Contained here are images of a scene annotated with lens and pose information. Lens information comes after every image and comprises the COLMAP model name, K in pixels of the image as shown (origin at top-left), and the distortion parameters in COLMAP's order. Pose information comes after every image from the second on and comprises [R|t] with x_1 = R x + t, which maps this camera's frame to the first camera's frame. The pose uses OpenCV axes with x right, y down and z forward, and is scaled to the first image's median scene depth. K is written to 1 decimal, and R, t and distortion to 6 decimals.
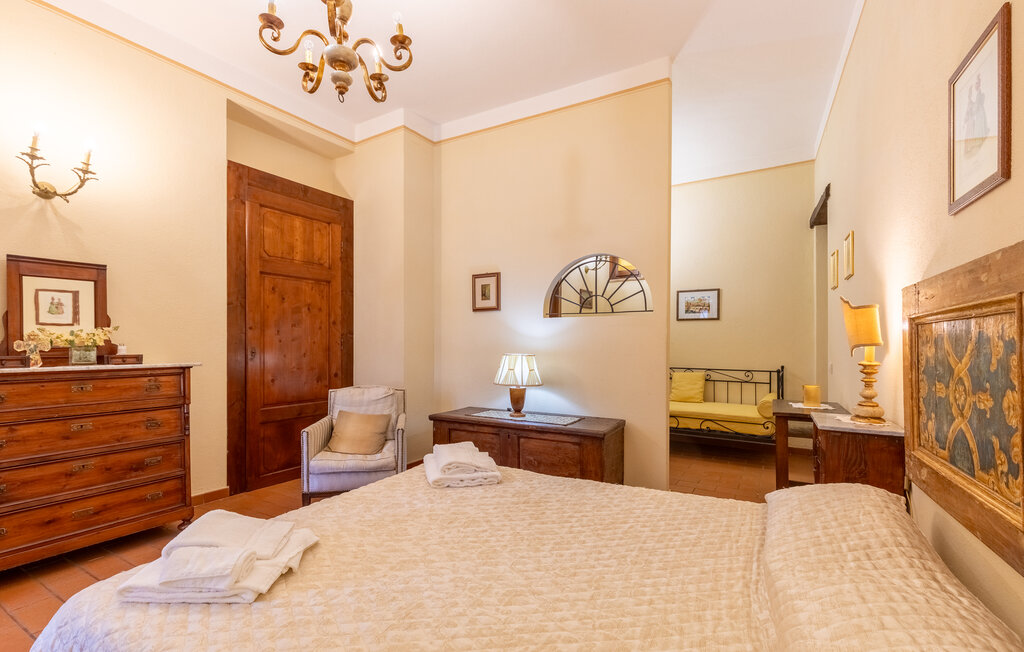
lens RADIAL K [[461.6, 0, 512.3], [0, 461.6, 345.5], [0, 0, 1]] dist [0.000968, -0.000060]
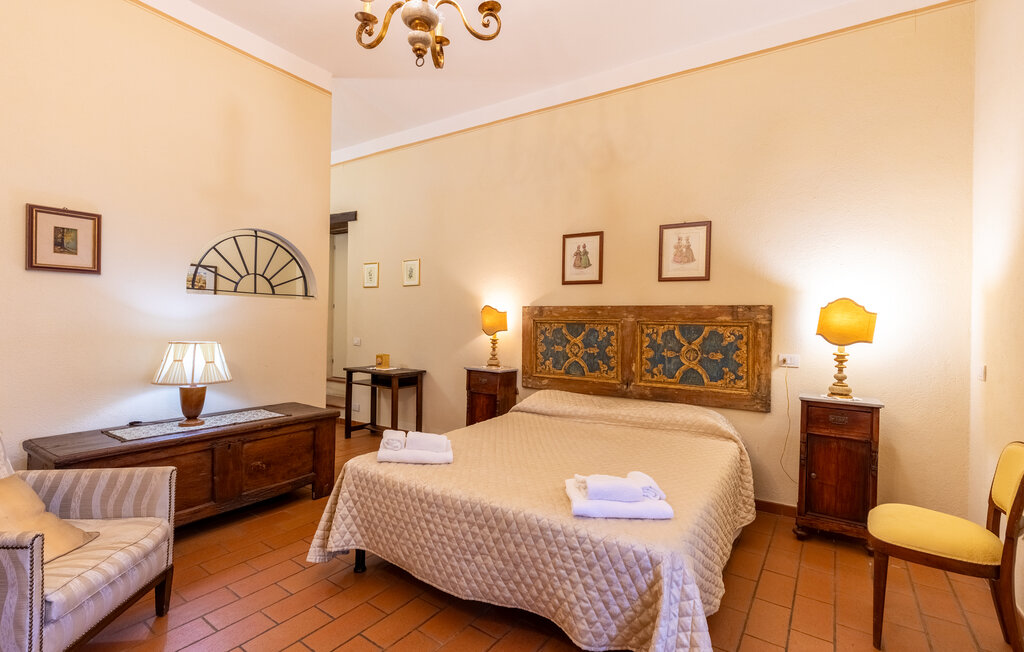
lens RADIAL K [[460.5, 0, 512.0], [0, 460.5, 326.0], [0, 0, 1]] dist [0.001656, -0.000421]
pose [[0.071153, -0.007242, 0.997439, -0.694861], [-0.013664, 0.999873, 0.008235, -0.020158], [-0.997372, -0.014215, 0.071045, 0.428910]]
